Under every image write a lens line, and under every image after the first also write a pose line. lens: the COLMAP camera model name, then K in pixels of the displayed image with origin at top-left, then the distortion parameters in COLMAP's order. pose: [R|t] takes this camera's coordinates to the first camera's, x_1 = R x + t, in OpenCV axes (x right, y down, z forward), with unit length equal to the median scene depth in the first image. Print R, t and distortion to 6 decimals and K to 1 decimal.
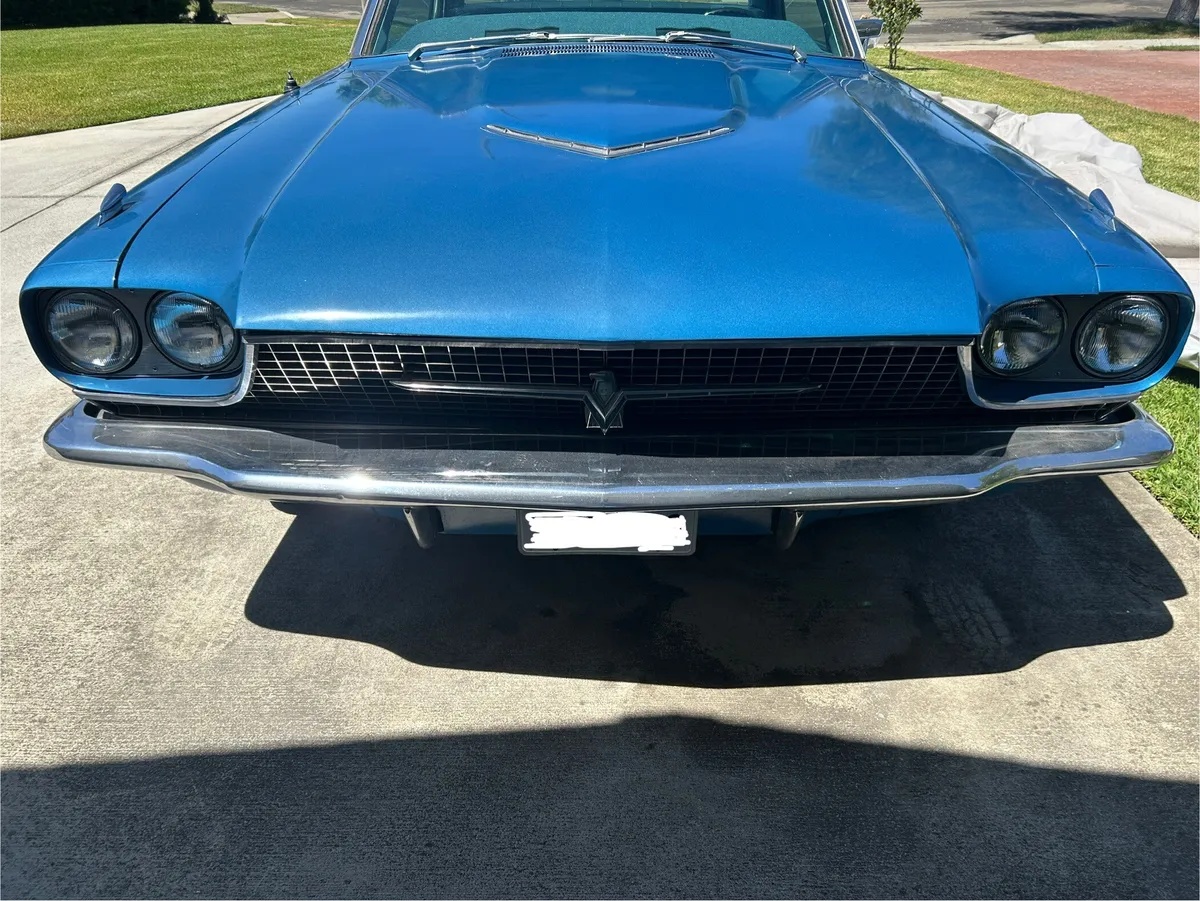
lens RADIAL K [[917.4, 0, 595.9], [0, 917.4, 470.7], [0, 0, 1]] dist [0.058956, -0.067093]
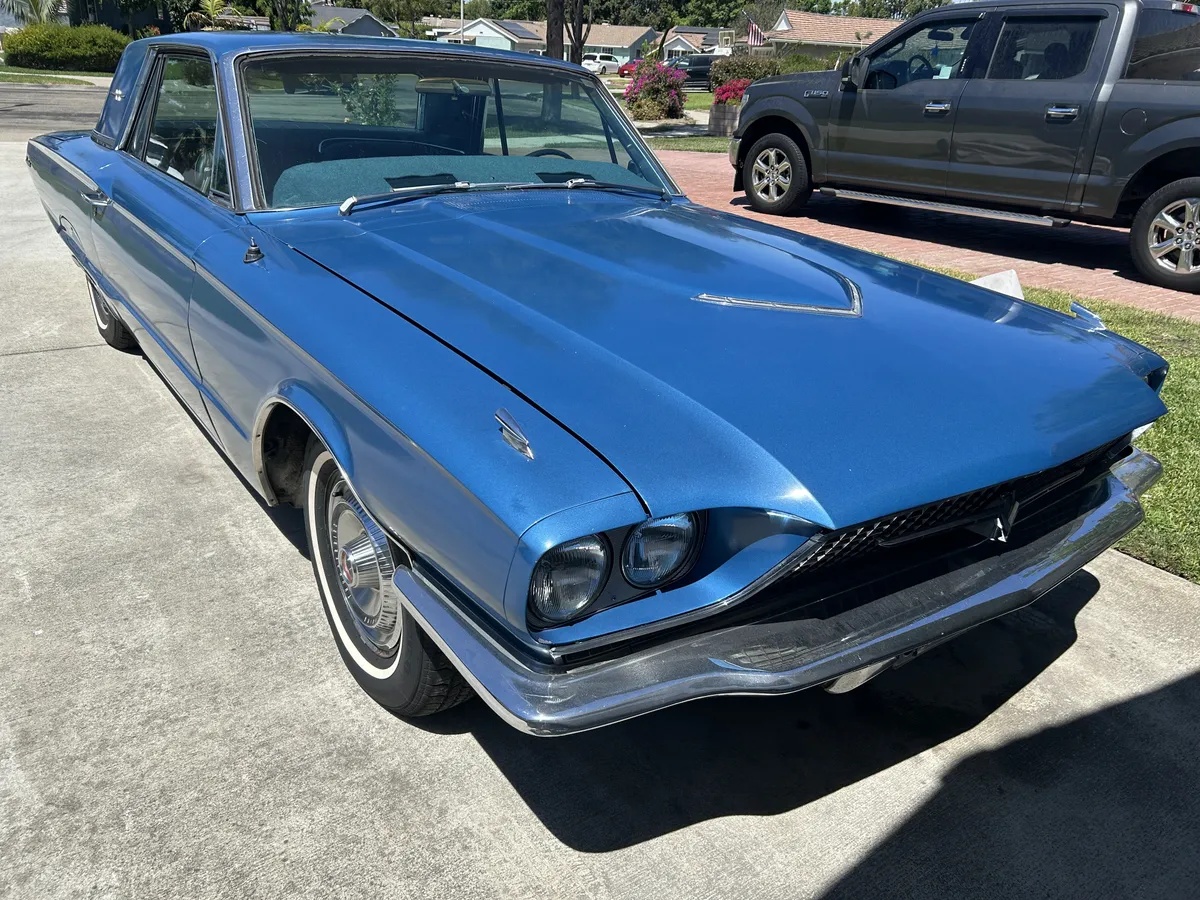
lens RADIAL K [[917.4, 0, 595.9], [0, 917.4, 470.2], [0, 0, 1]] dist [0.058956, -0.067093]
pose [[0.793154, -0.203949, 0.573857, -0.846578], [0.247965, 0.968768, 0.001578, -0.204649], [-0.556256, 0.141045, 0.818954, 0.224246]]
